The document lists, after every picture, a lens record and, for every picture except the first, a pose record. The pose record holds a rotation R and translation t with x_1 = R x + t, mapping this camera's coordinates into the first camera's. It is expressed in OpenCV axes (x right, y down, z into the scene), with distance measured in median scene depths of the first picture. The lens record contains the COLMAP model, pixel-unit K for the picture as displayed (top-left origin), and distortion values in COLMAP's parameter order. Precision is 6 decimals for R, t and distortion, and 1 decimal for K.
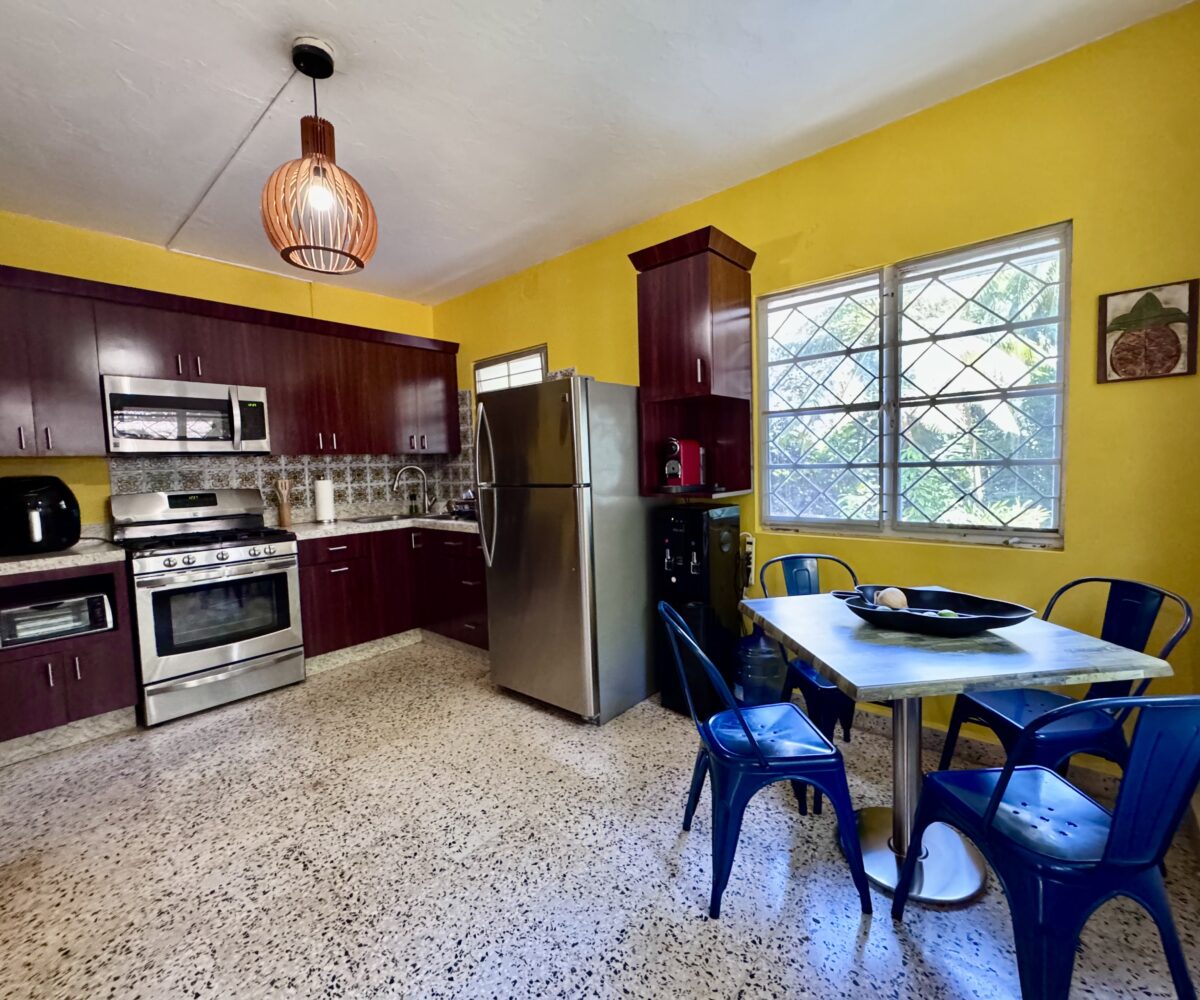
lens RADIAL K [[532.8, 0, 599.3], [0, 532.8, 501.7], [0, 0, 1]] dist [-0.001580, 0.000666]
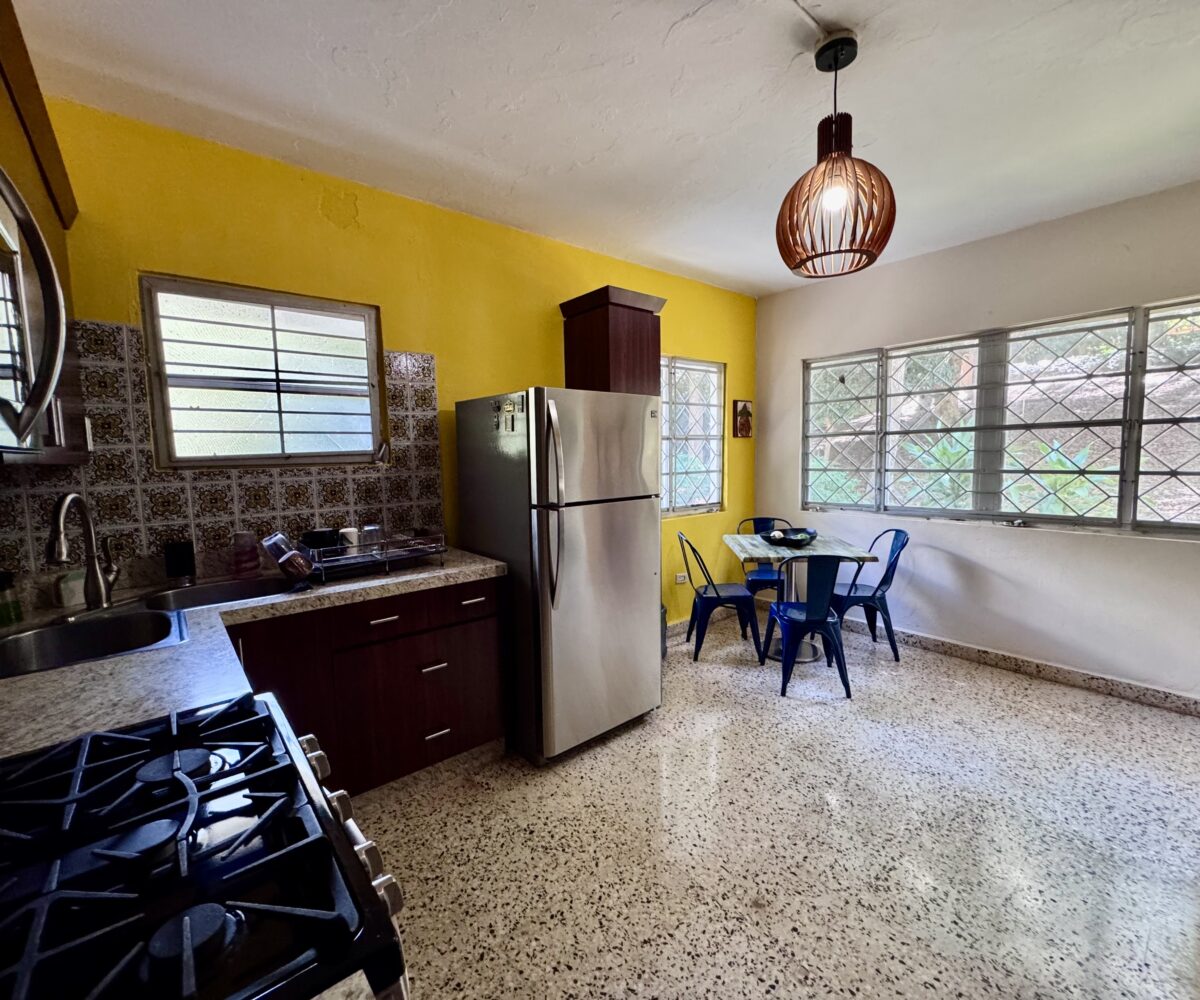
lens RADIAL K [[532.8, 0, 599.1], [0, 532.8, 499.1], [0, 0, 1]] dist [-0.001580, 0.000666]
pose [[0.157675, -0.055537, 0.985928, -1.502592], [0.086174, 0.995382, 0.042288, -0.102684], [-0.983724, 0.078293, 0.161732, 1.245973]]
